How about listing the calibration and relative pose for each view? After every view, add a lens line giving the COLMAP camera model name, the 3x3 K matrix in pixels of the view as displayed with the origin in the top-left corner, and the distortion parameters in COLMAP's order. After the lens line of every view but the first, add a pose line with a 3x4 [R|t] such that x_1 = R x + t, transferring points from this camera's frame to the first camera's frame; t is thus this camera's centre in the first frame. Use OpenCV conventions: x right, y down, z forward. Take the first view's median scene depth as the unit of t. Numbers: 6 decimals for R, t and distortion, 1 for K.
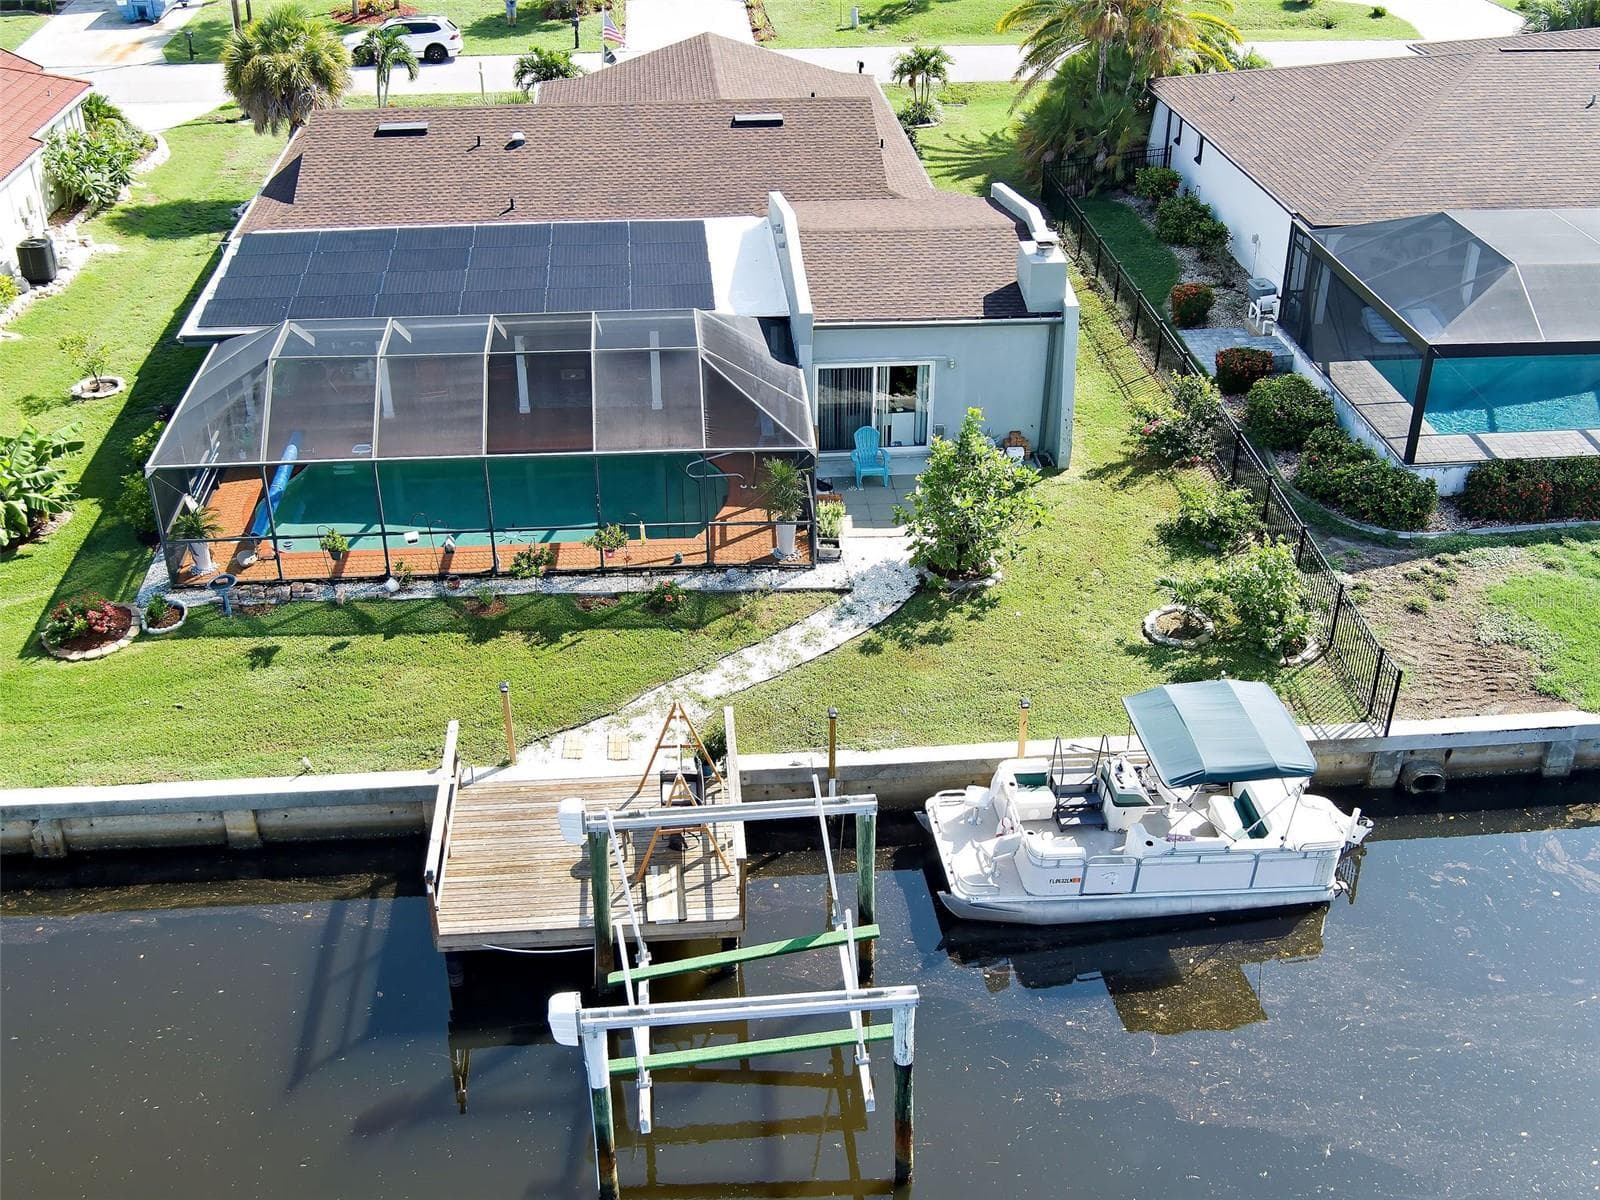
lens RADIAL K [[1781.7, 0, 804.3], [0, 1781.7, 660.5], [0, 0, 1]] dist [-0.038767, -0.036291]
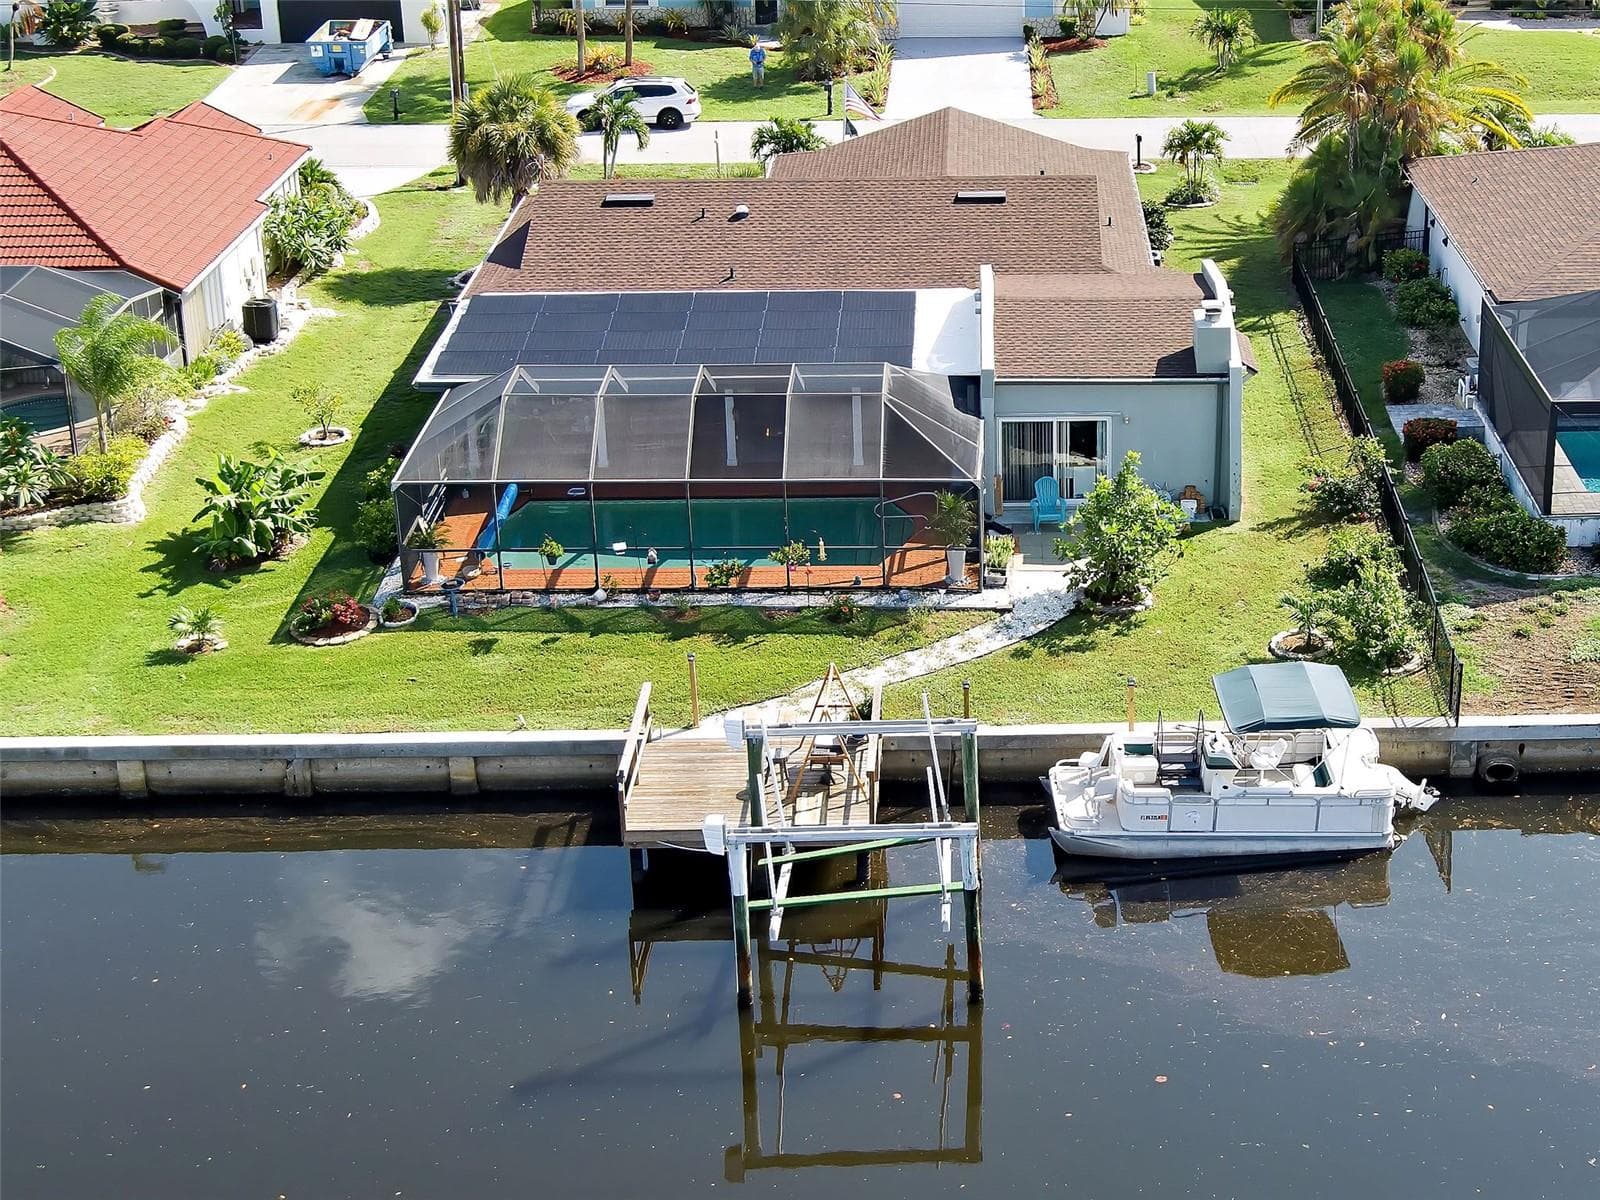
lens RADIAL K [[2803.7, 0, 1076.0], [0, 2803.7, 594.5], [0, 0, 1]] dist [-0.036740, 0.013979]
pose [[0.998339, 0.020329, -0.053912, 0.154797], [-0.028411, 0.987714, -0.153666, 0.209616], [0.050126, 0.154942, 0.986651, -0.690576]]
